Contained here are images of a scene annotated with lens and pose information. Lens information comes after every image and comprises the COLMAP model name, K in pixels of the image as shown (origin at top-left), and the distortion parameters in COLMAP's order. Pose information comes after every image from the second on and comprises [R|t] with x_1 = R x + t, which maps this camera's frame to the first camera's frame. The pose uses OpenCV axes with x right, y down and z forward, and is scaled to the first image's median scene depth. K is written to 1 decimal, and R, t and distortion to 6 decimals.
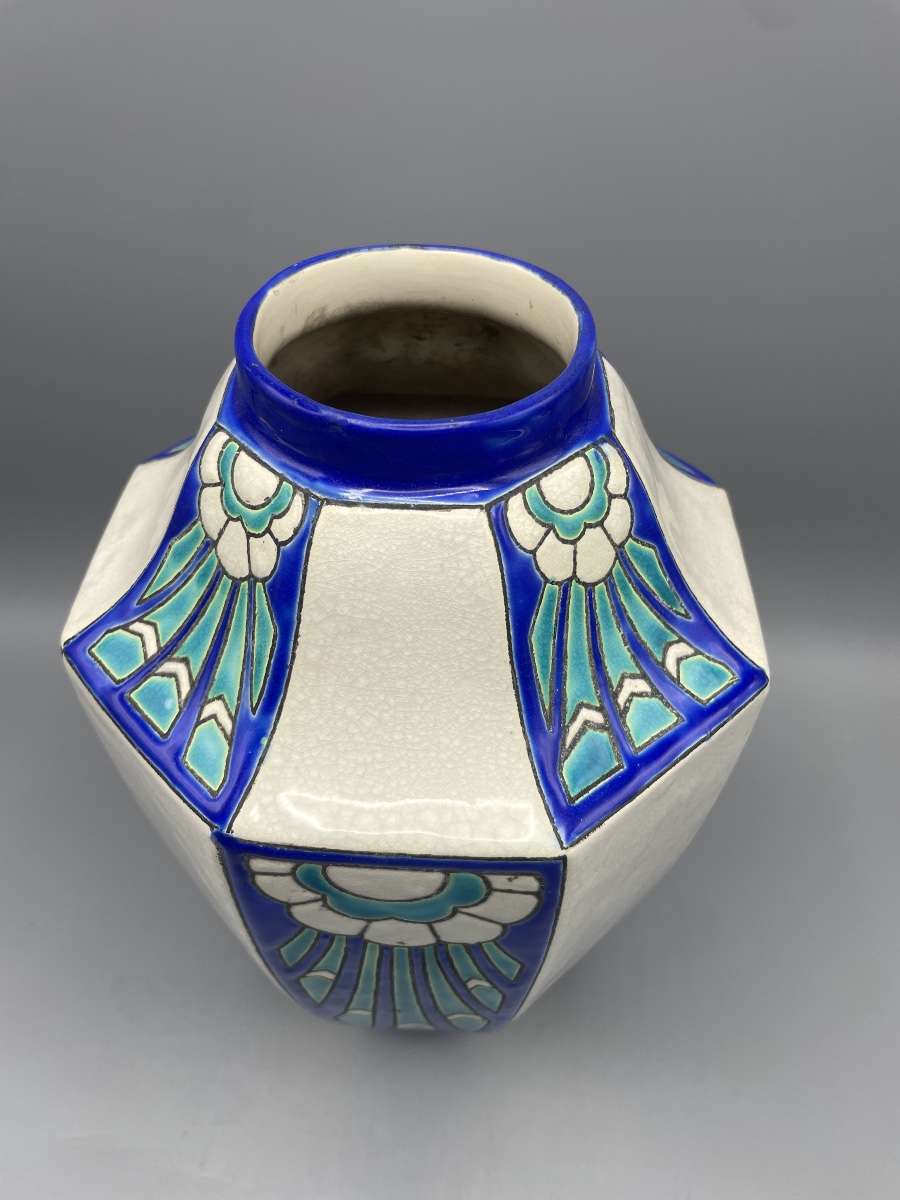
lens RADIAL K [[954.6, 0, 450.0], [0, 954.6, 600.0], [0, 0, 1]] dist [0.081337, -0.003957]
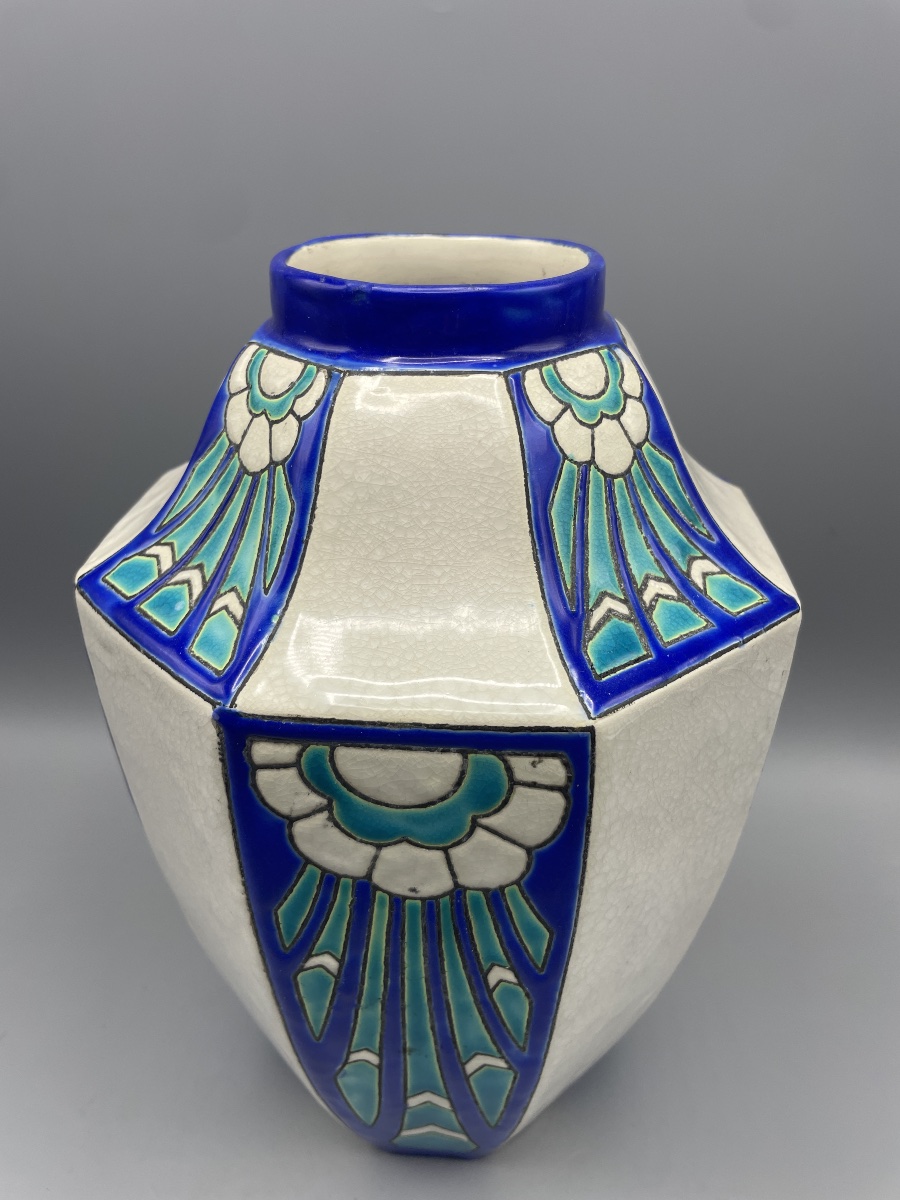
lens RADIAL K [[954.6, 0, 450.0], [0, 954.6, 600.0], [0, 0, 1]] dist [0.081337, -0.003957]
pose [[0.999779, 0.000781, -0.021005, 0.001644], [-0.006862, 0.956682, -0.291054, 0.403437], [0.019868, 0.291134, 0.956476, 0.079300]]
